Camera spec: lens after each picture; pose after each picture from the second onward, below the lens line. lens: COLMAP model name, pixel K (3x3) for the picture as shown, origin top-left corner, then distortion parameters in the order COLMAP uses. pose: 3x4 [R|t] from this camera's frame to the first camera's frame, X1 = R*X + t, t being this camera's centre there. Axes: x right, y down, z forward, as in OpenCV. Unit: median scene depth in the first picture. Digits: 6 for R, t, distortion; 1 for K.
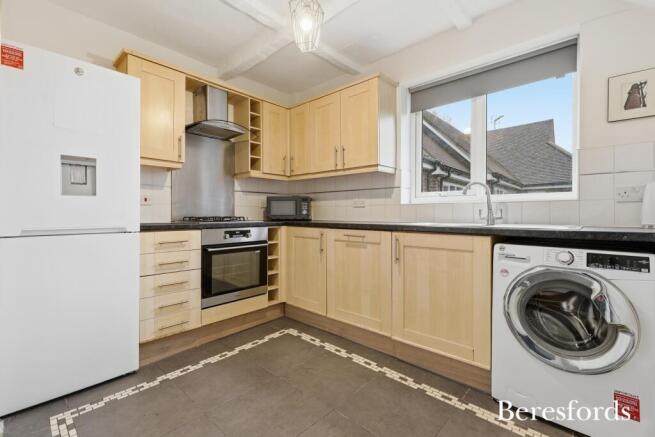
lens RADIAL K [[287.7, 0, 326.0], [0, 287.7, 216.7], [0, 0, 1]] dist [0.004422, -0.000770]
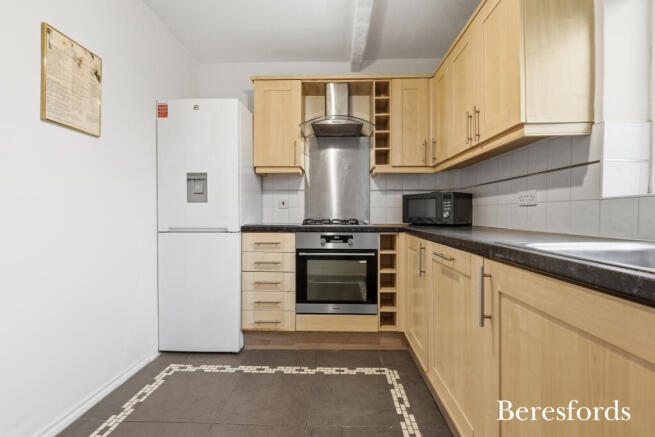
lens RADIAL K [[287.7, 0, 327.6], [0, 287.7, 215.2], [0, 0, 1]] dist [0.004422, -0.000770]
pose [[0.653035, 0.003988, -0.757317, 0.347525], [-0.009153, 0.999955, -0.002627, -0.012038], [0.757272, 0.008647, 0.653042, 0.399401]]
